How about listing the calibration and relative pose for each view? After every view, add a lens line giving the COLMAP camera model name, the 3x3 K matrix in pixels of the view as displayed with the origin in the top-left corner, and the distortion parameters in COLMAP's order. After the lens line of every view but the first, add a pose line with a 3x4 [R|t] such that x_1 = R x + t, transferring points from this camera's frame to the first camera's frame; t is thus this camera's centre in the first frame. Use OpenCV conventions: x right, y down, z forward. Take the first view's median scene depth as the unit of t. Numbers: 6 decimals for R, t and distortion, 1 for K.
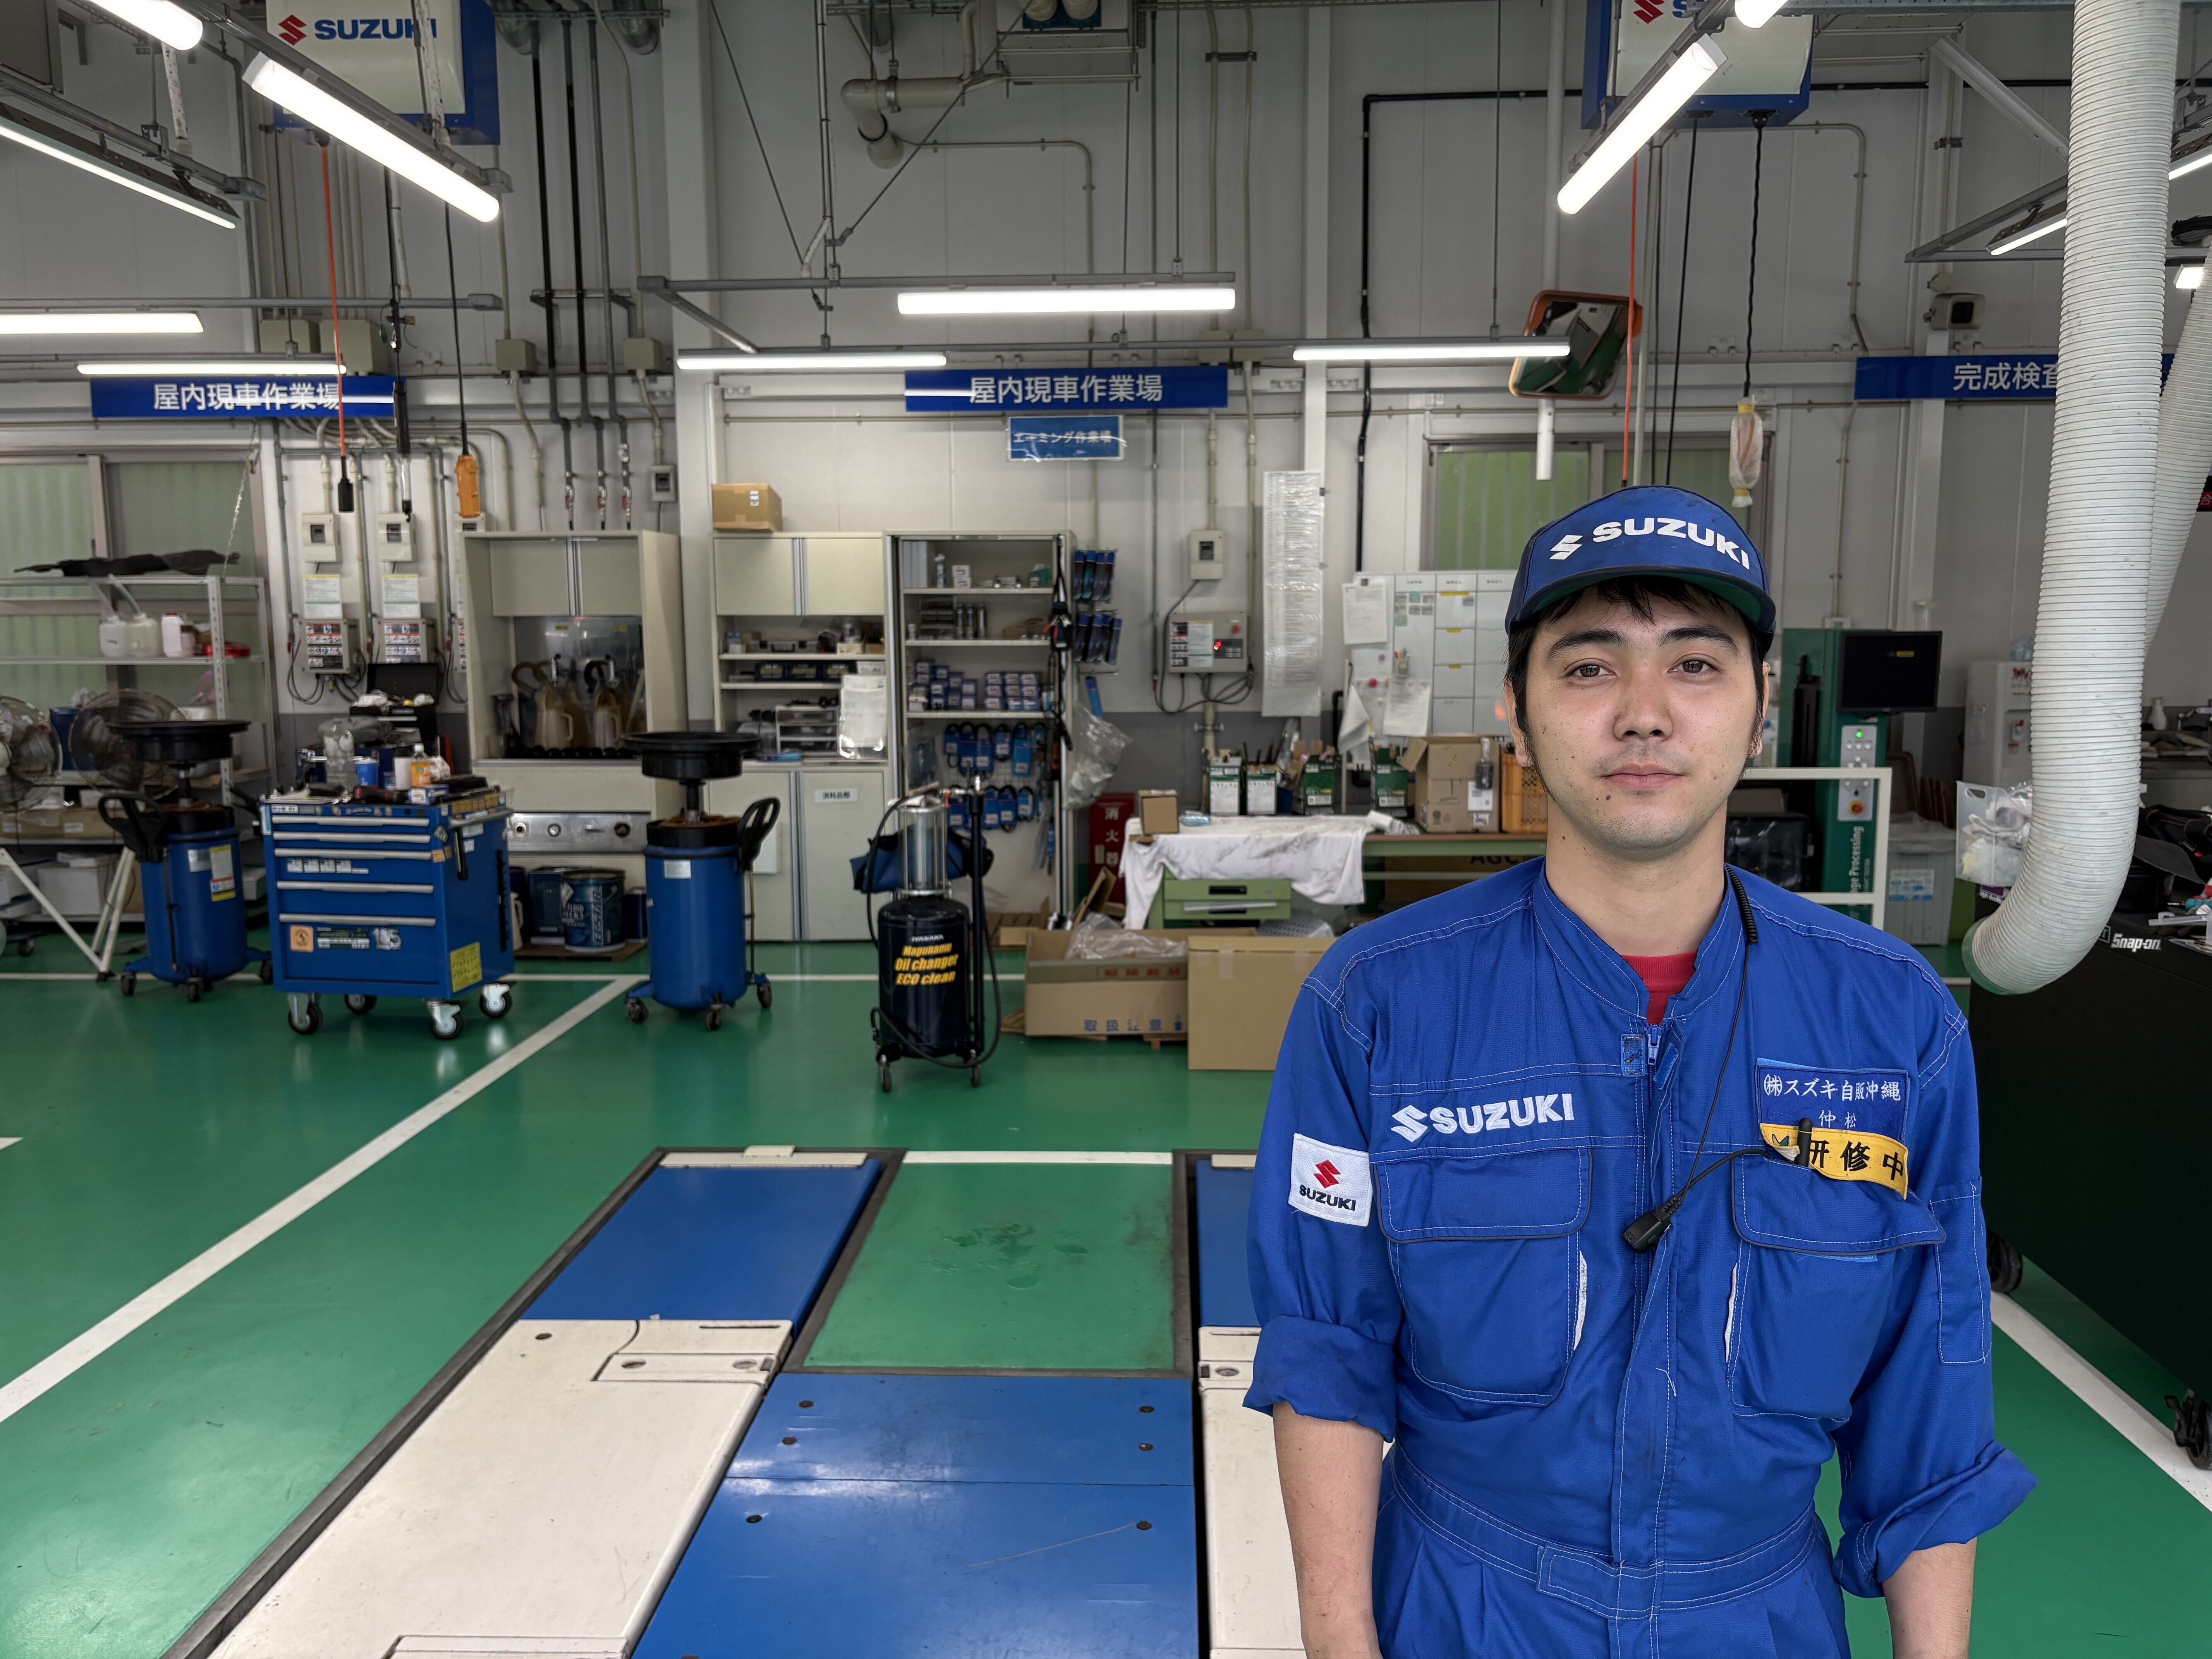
lens RADIAL K [[1710.4, 0, 1140.3], [0, 1710.4, 828.8], [0, 0, 1]] dist [0.054623, -0.080714]
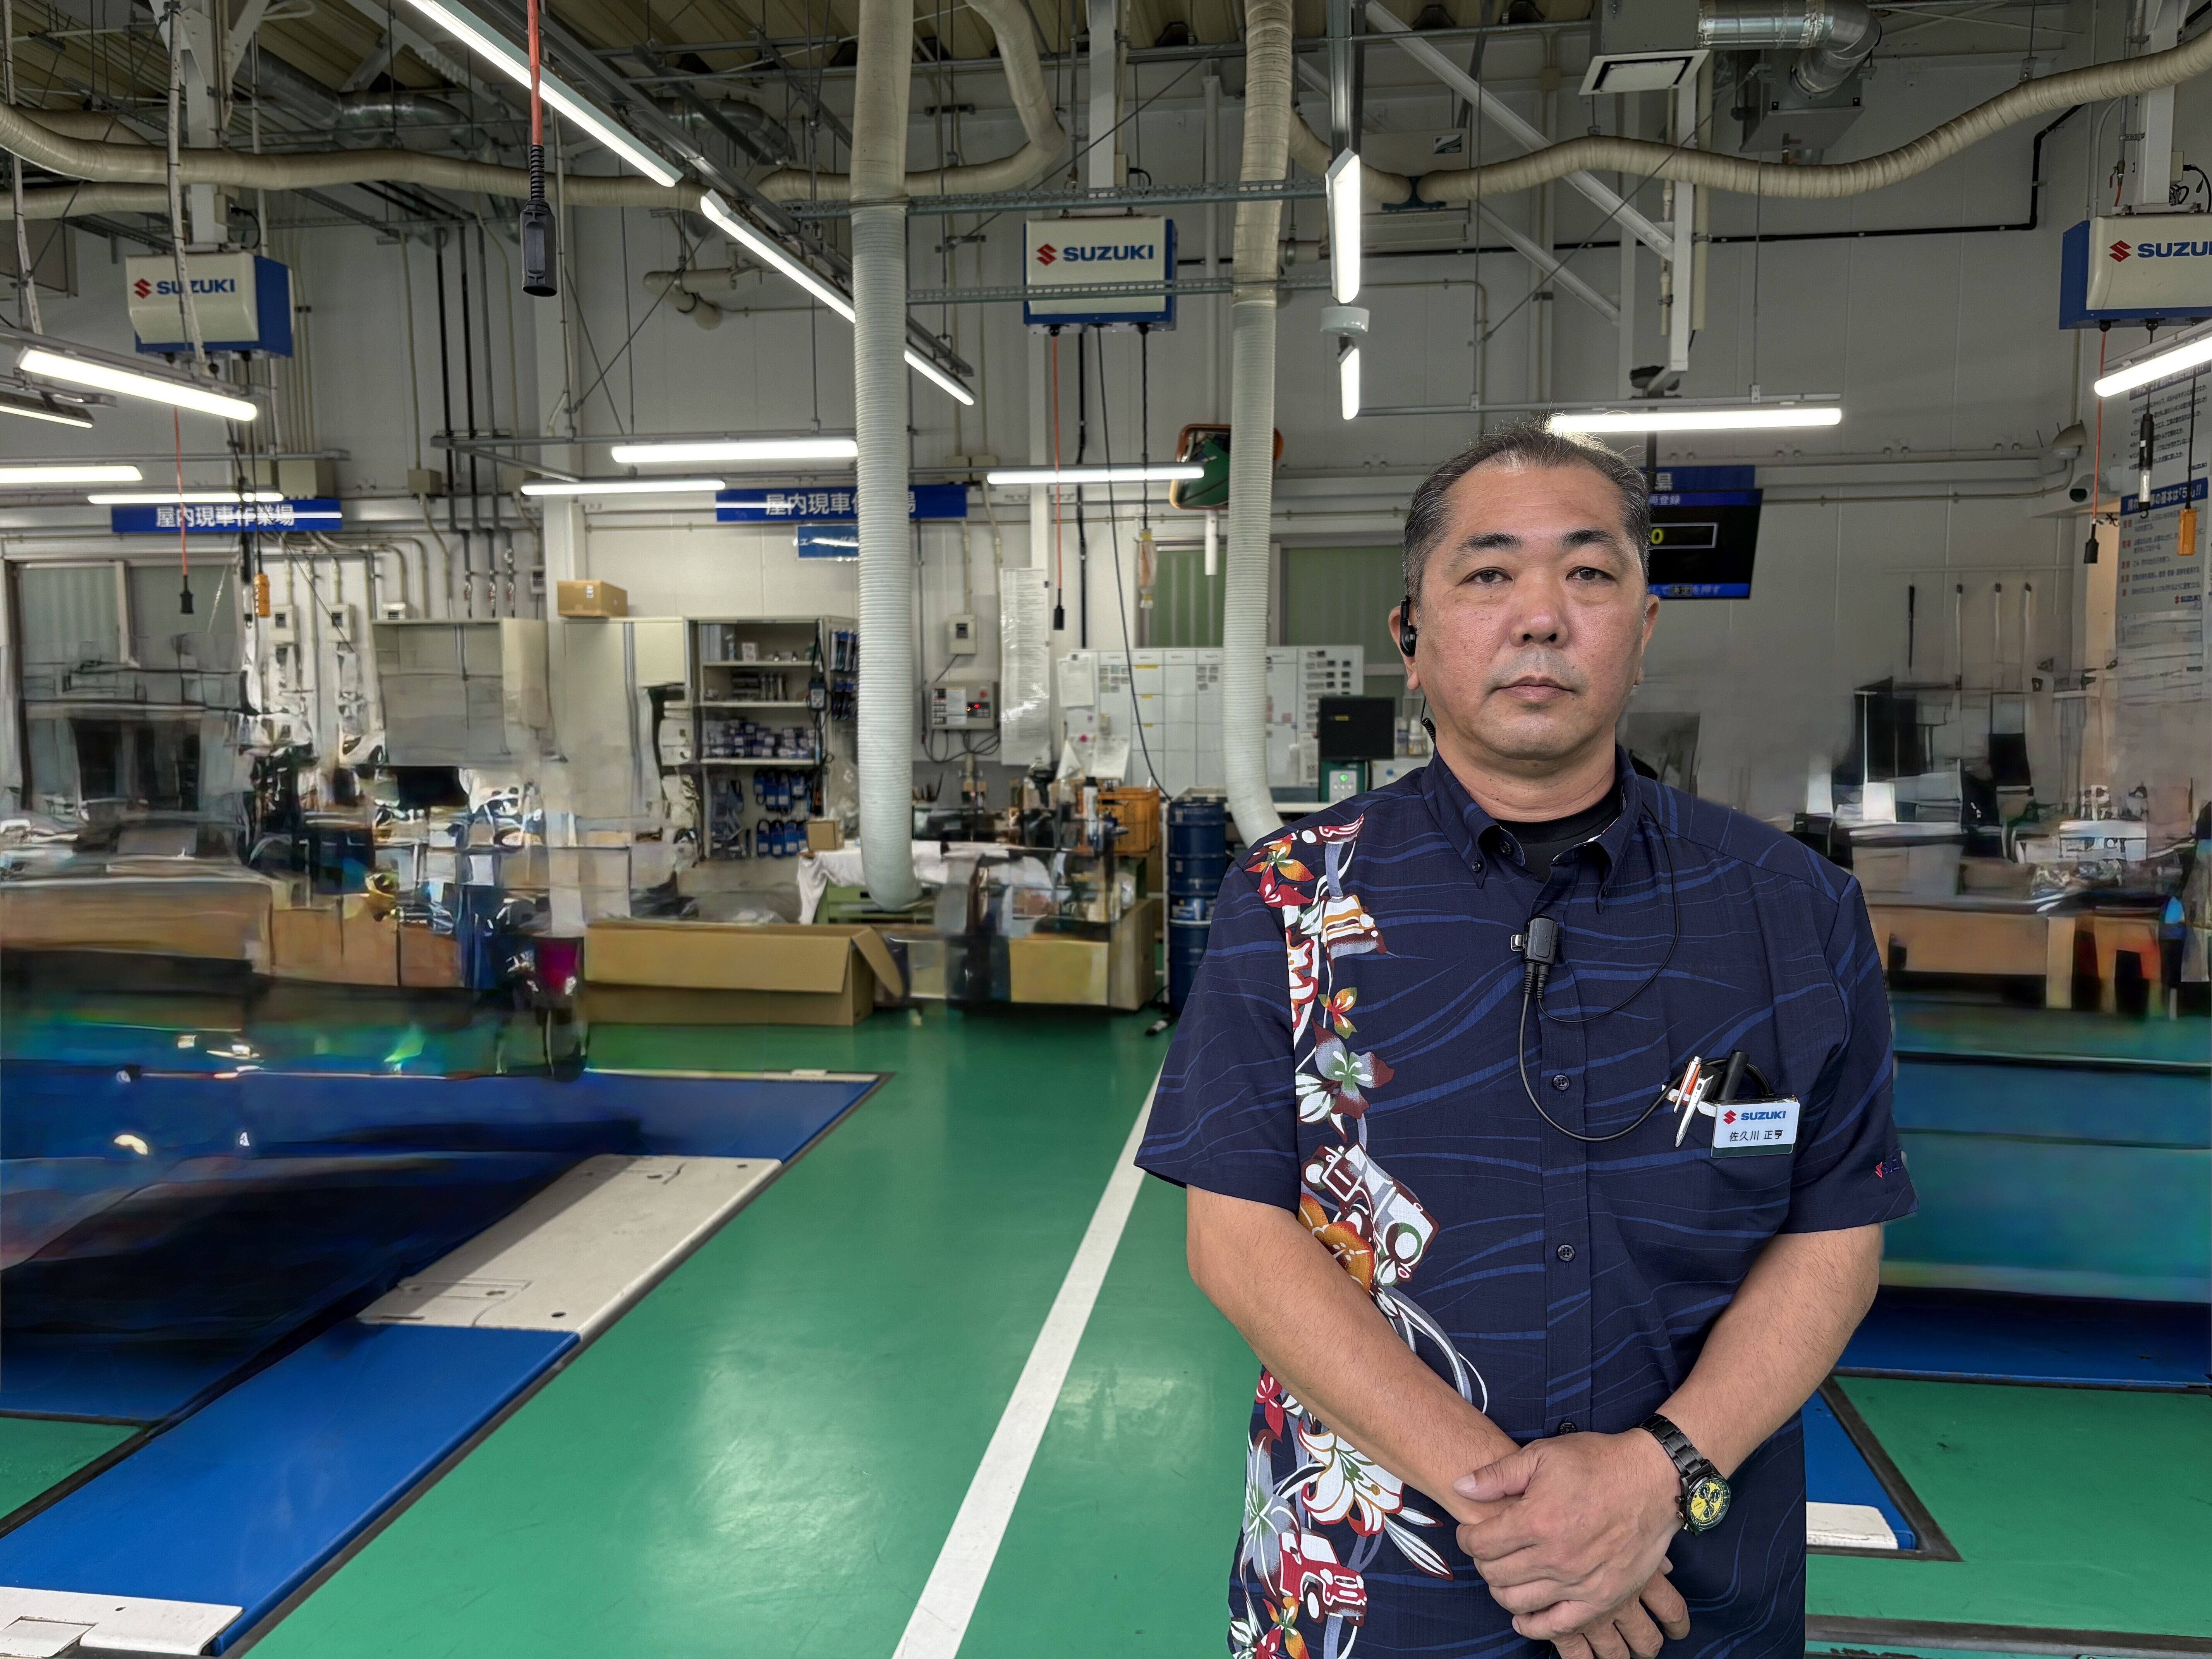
lens RADIAL K [[1710.4, 0, 1140.3], [0, 1710.4, 828.8], [0, 0, 1]] dist [0.054623, -0.080714]
pose [[0.995165, 0.006711, -0.097984, 0.299208], [-0.010238, 0.999316, -0.035532, 0.023429], [0.097678, 0.036363, 0.994554, -0.215597]]
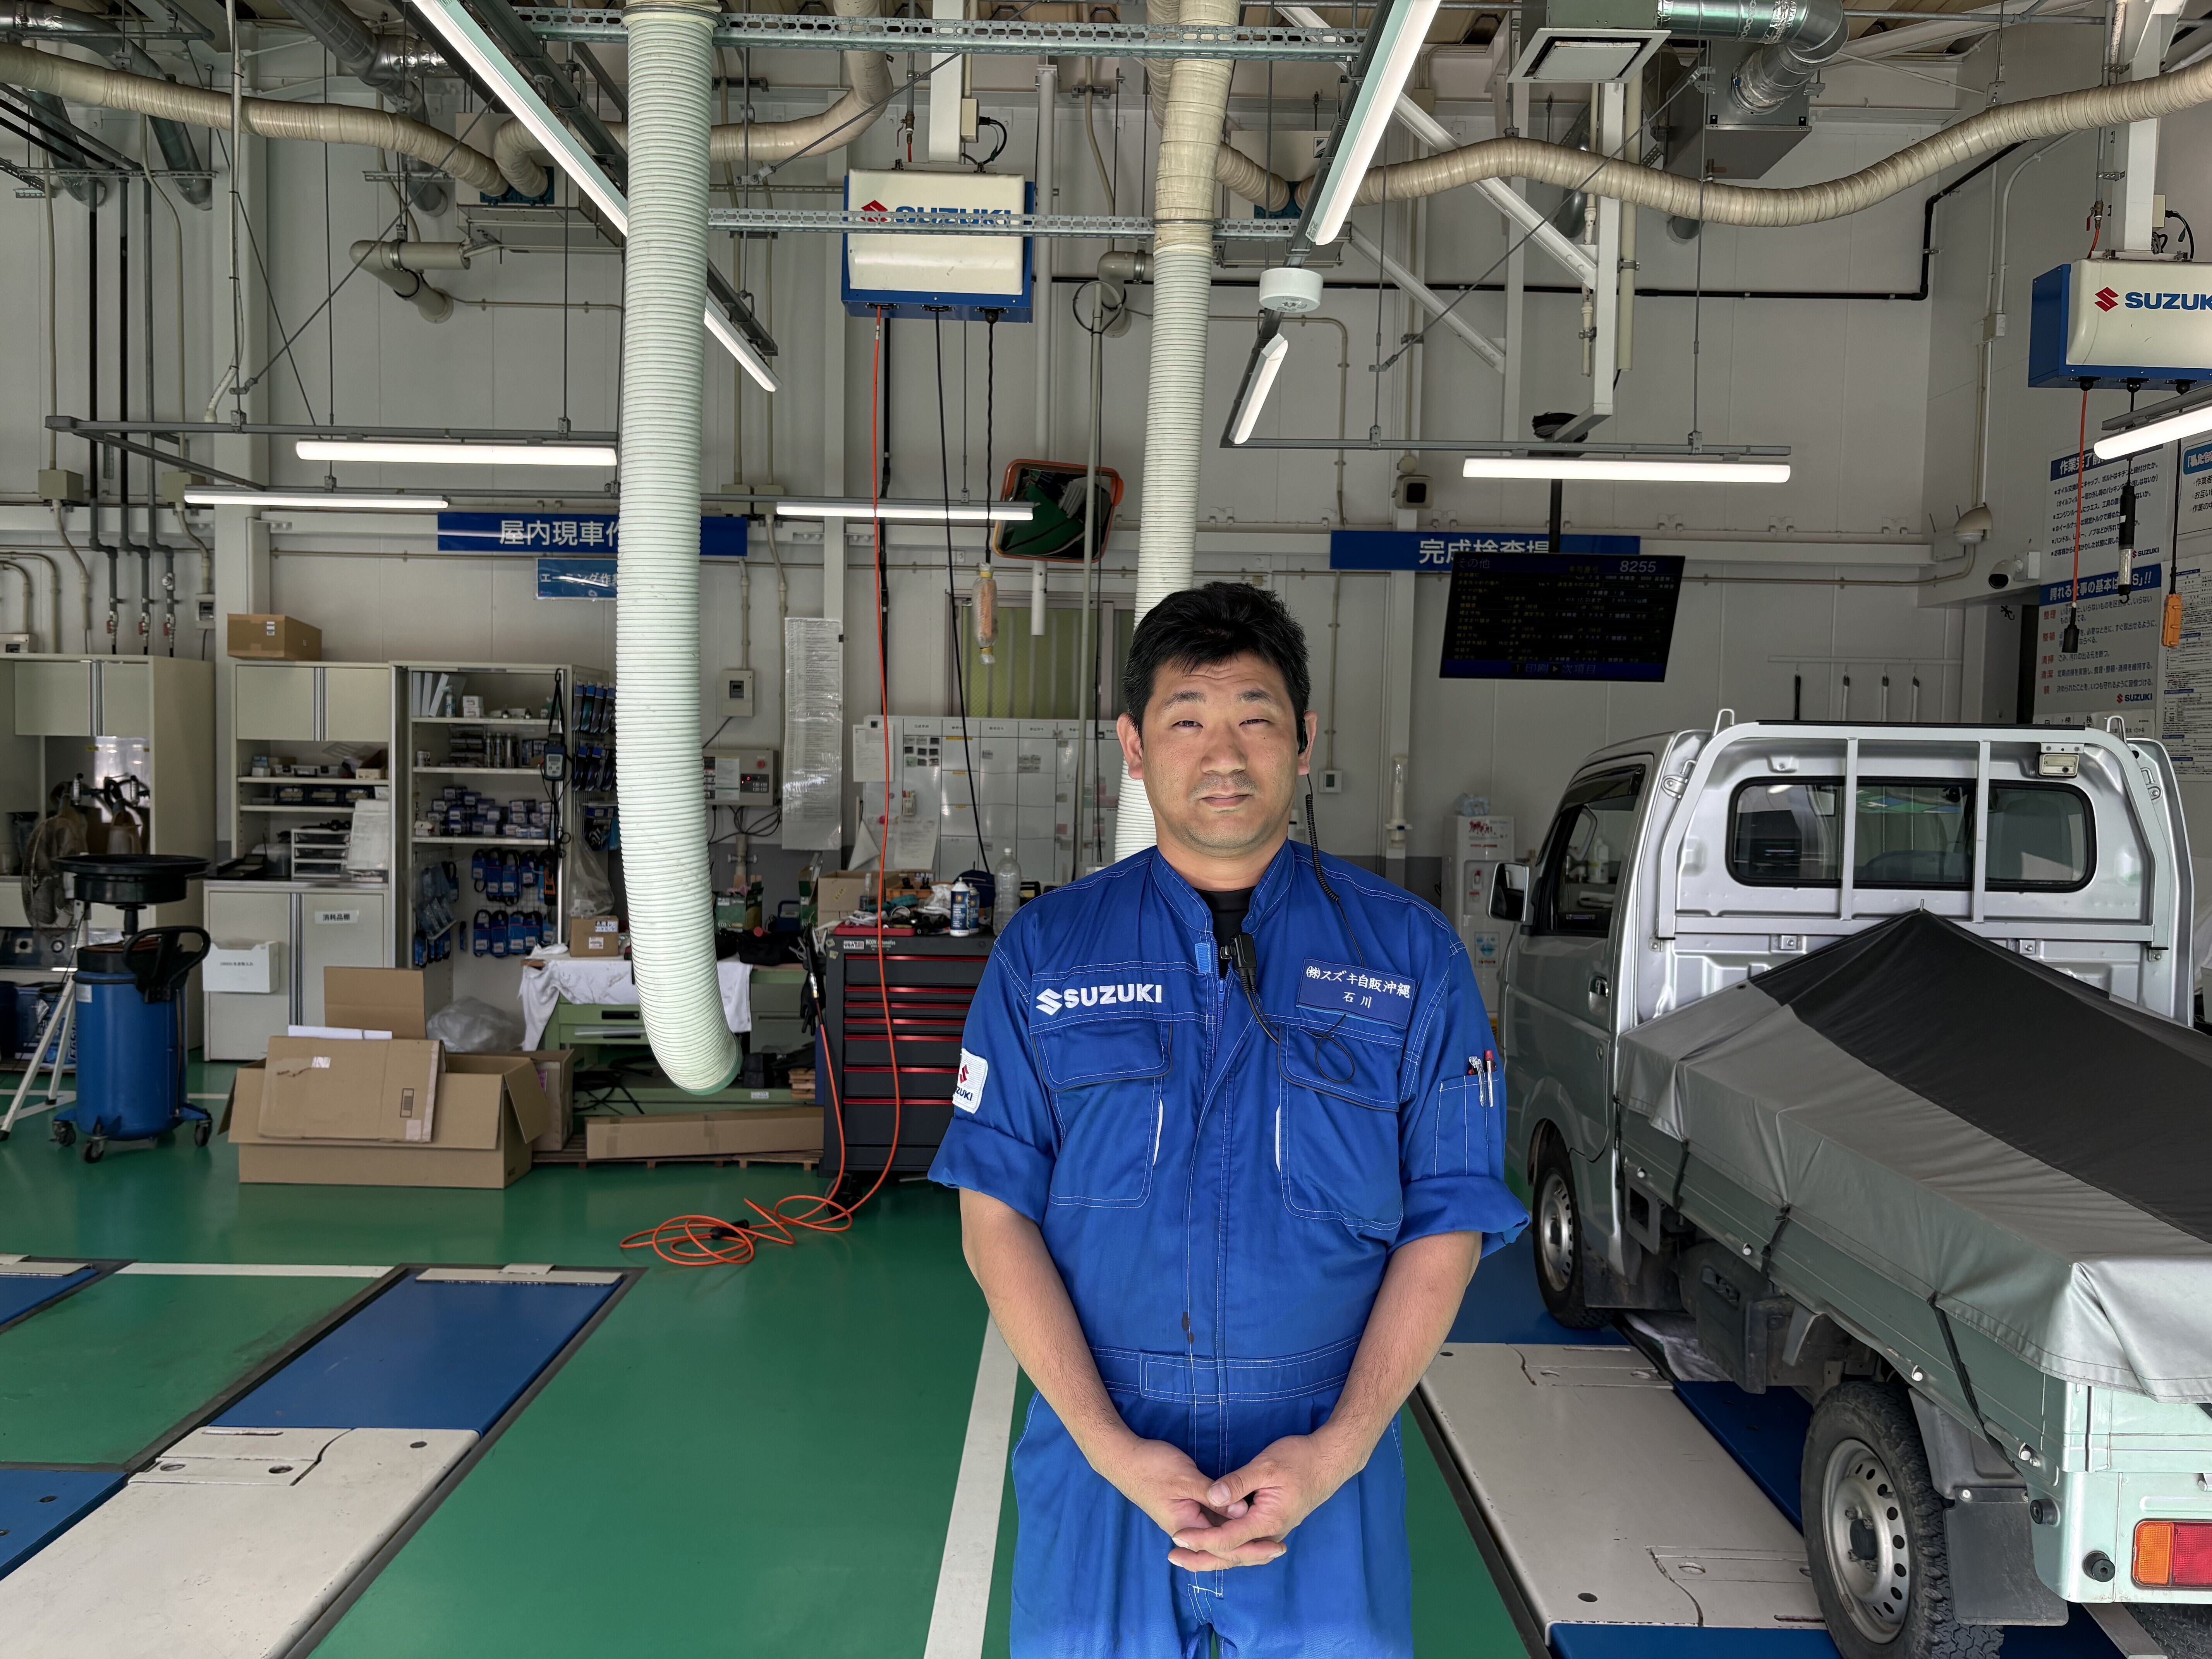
lens RADIAL K [[1710.4, 0, 1140.3], [0, 1710.4, 828.8], [0, 0, 1]] dist [0.054623, -0.080714]
pose [[0.998818, 0.024069, 0.042234, 0.251221], [-0.020503, 0.996346, -0.082910, 0.003455], [-0.044076, 0.081946, 0.995662, -0.044545]]
